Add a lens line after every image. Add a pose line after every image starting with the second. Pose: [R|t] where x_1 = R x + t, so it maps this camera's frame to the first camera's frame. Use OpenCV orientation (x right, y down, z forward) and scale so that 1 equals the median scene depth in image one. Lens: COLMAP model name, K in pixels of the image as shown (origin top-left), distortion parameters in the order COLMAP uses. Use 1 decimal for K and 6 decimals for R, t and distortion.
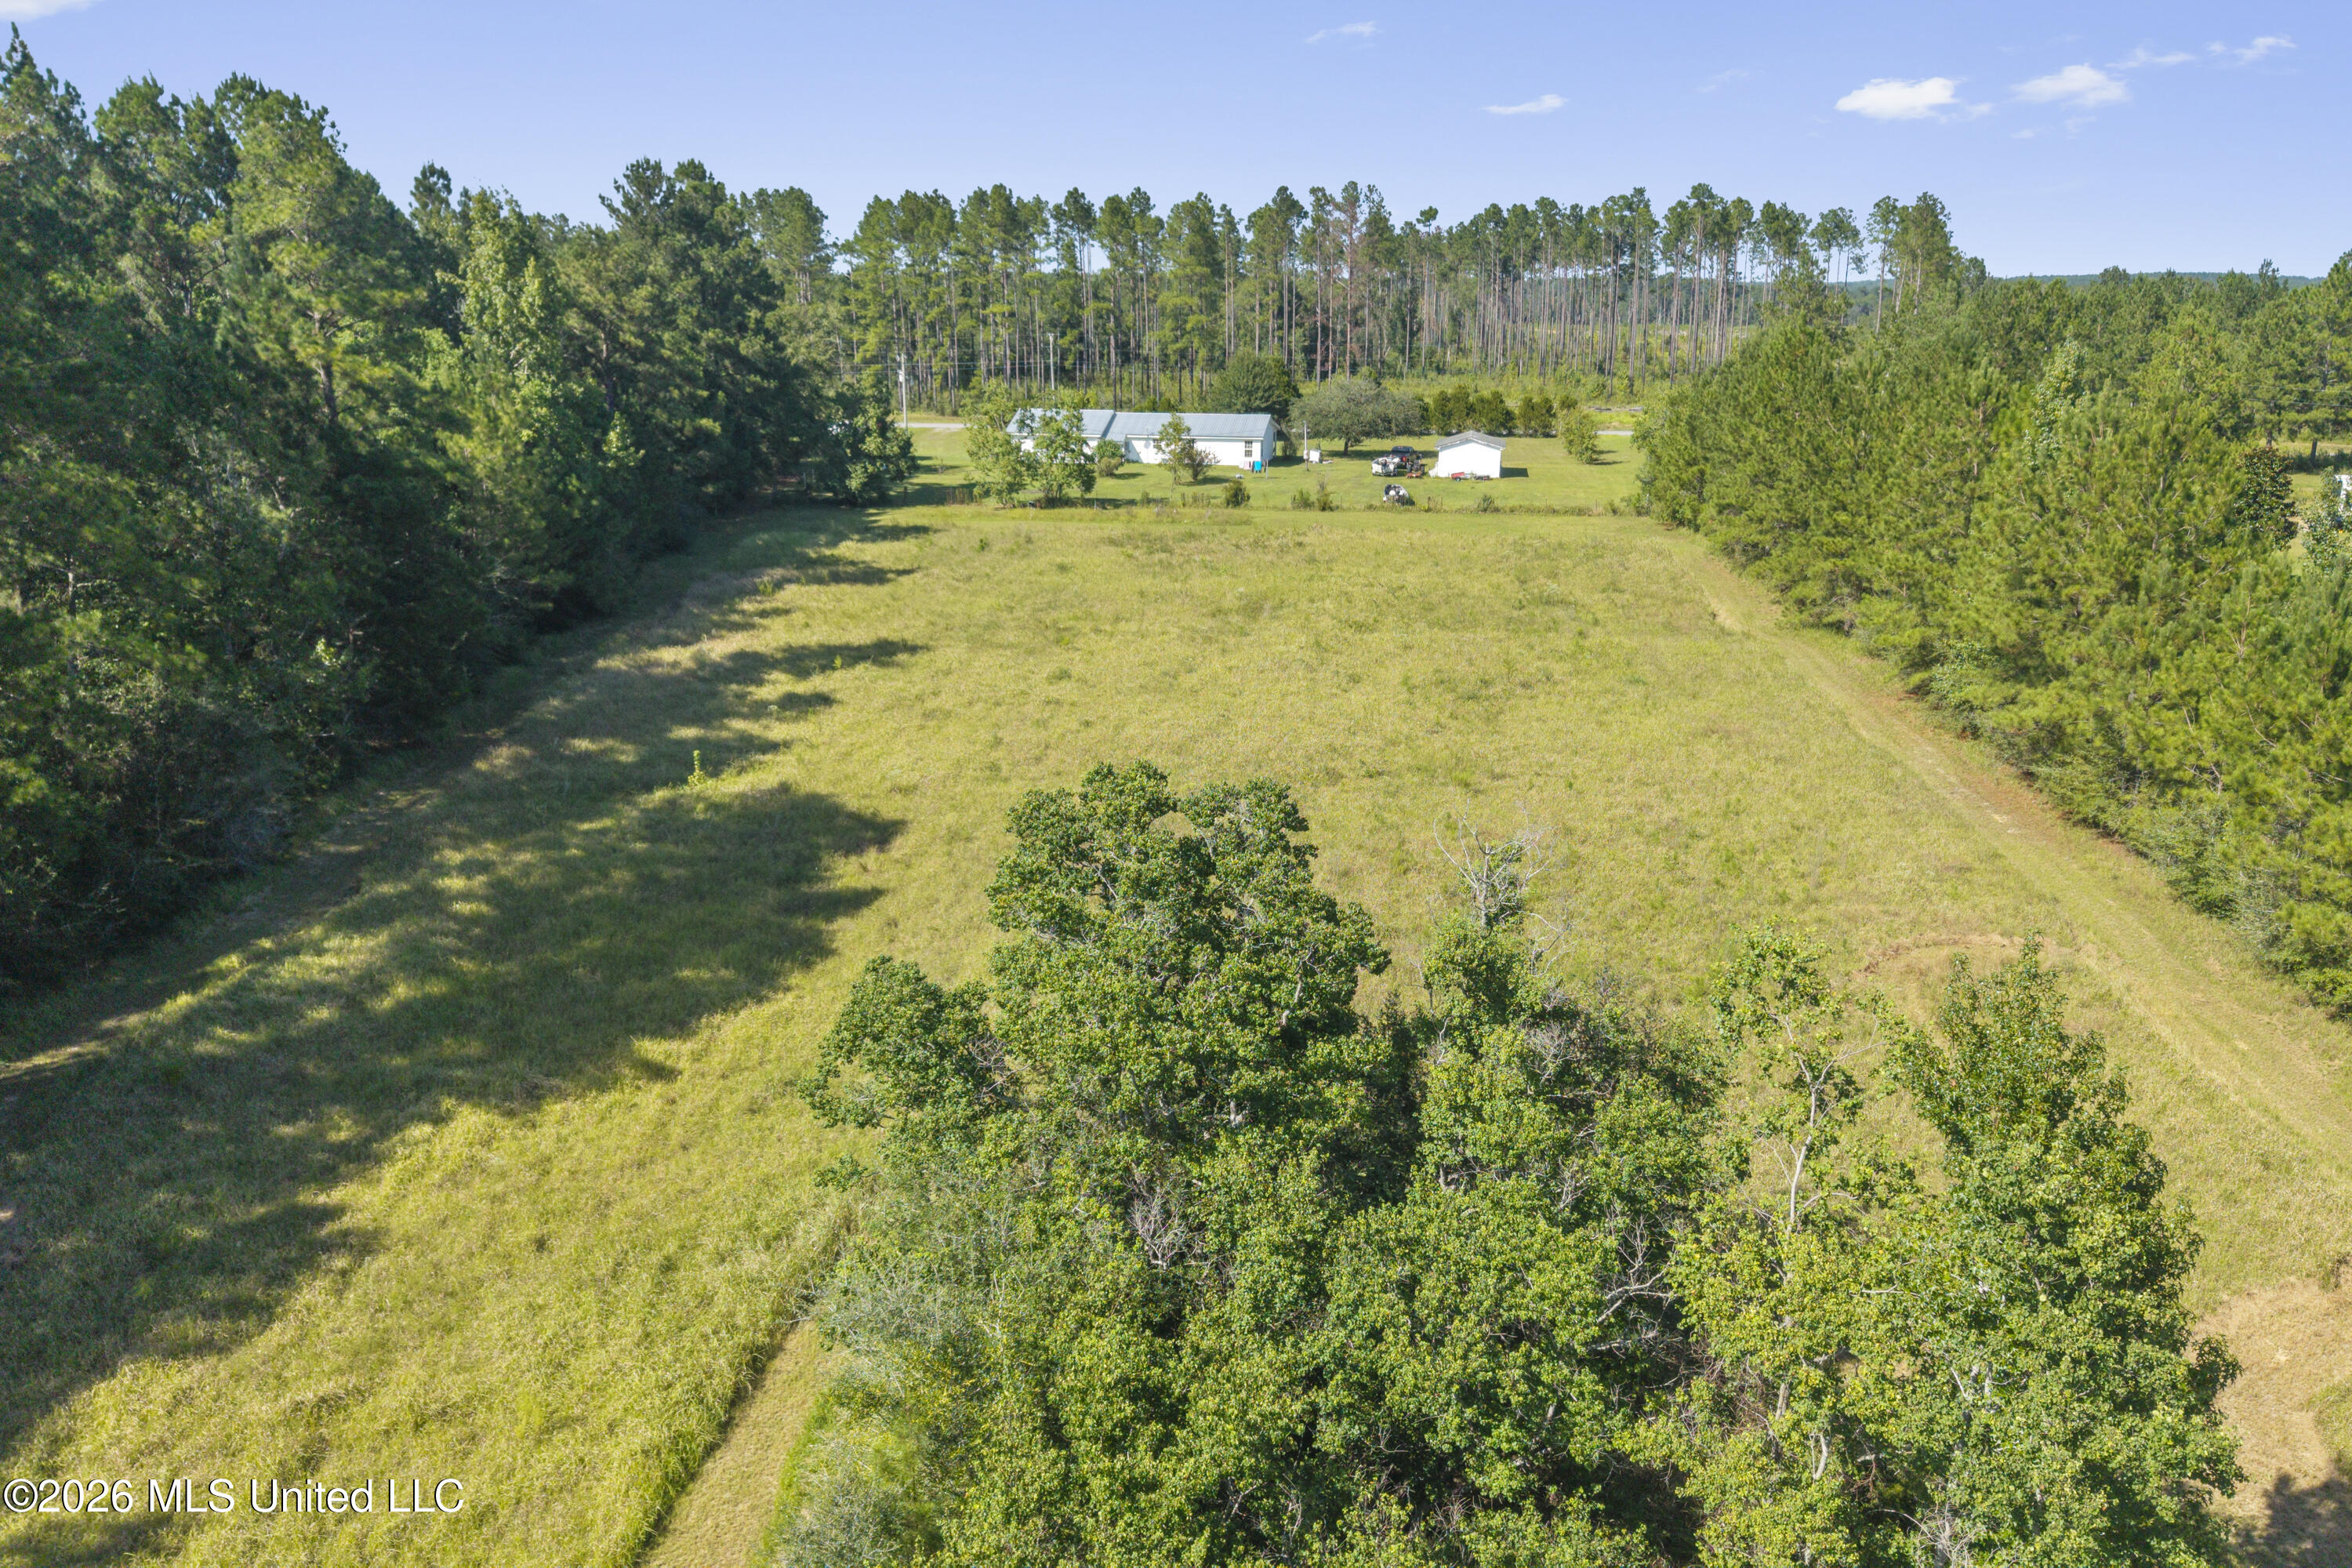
lens RADIAL K [[1875.6, 0, 1164.9], [0, 1875.6, 790.0], [0, 0, 1]] dist [0.078935, -0.098320]
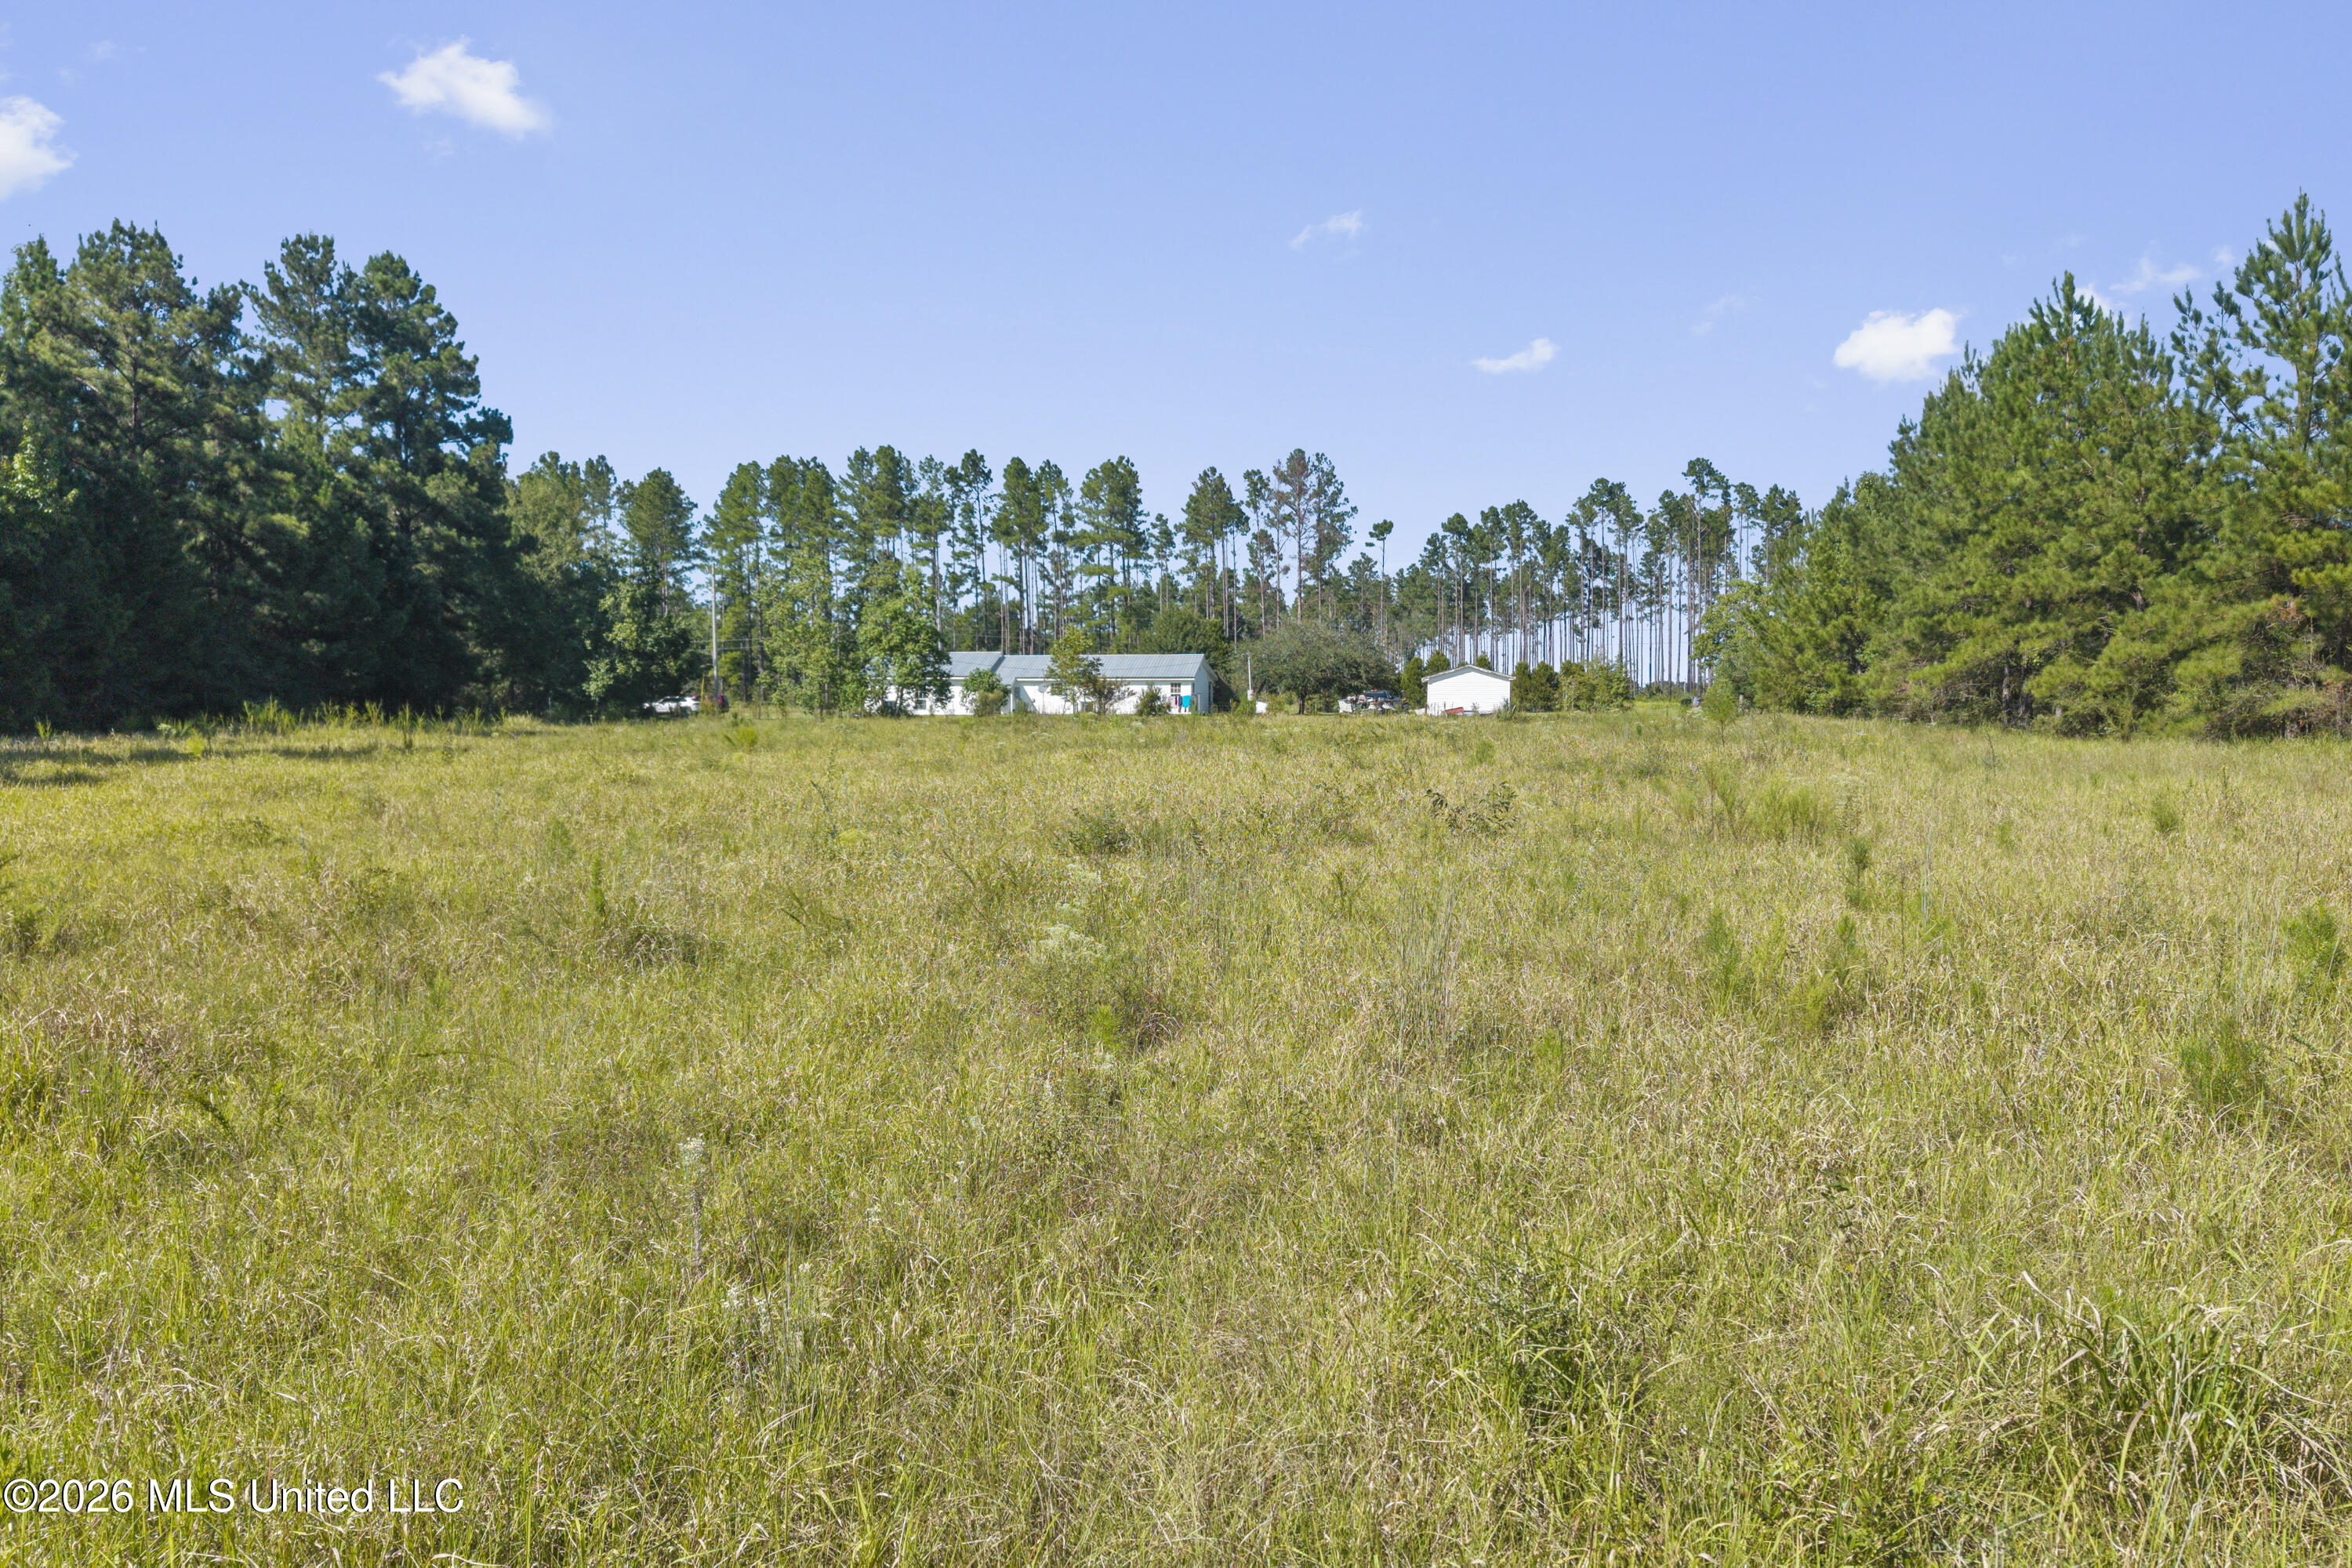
lens RADIAL K [[1875.6, 0, 1160.2], [0, 1875.6, 803.3], [0, 0, 1]] dist [0.078935, -0.098320]
pose [[0.999736, -0.002194, 0.022869, 0.016594], [0.006925, 0.977904, -0.208938, 0.015817], [-0.021905, 0.209041, 0.977661, 0.202910]]
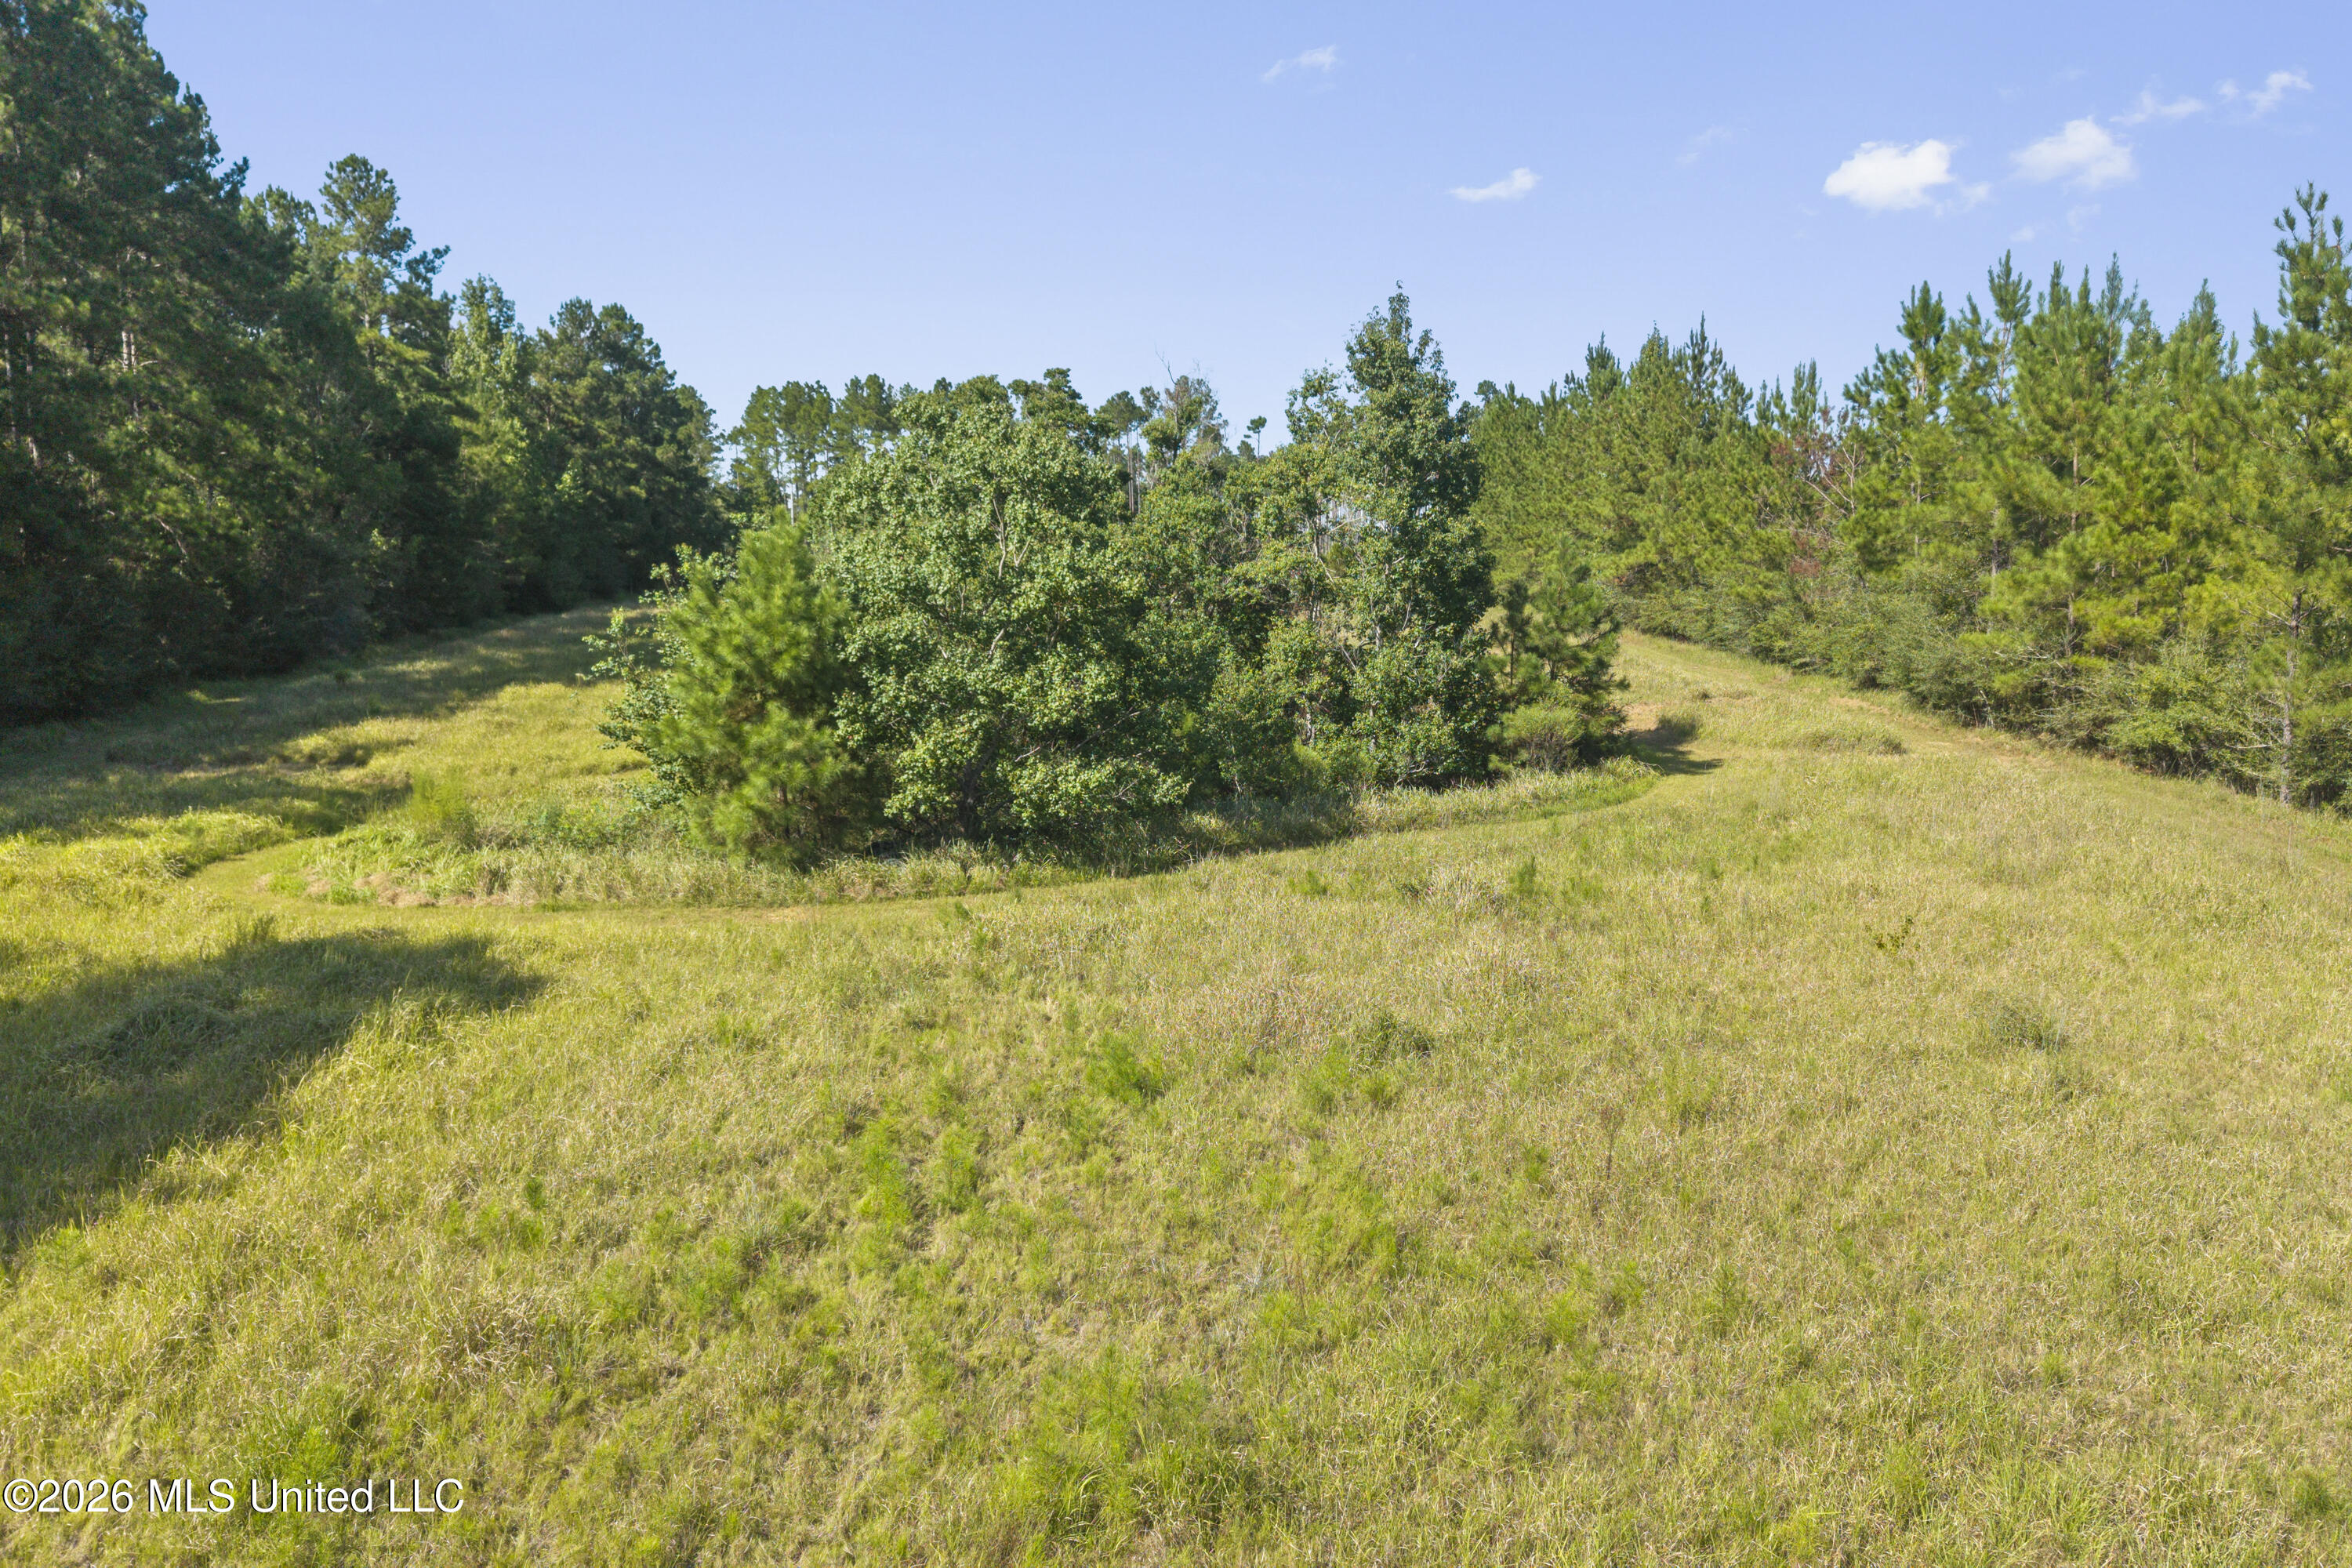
lens RADIAL K [[1875.6, 0, 1163.6], [0, 1875.6, 792.8], [0, 0, 1]] dist [0.078935, -0.098320]
pose [[0.997430, -0.015394, 0.069968, 0.003411], [0.024759, 0.990533, -0.135026, 0.086078], [-0.067227, 0.136411, 0.988369, -0.096085]]
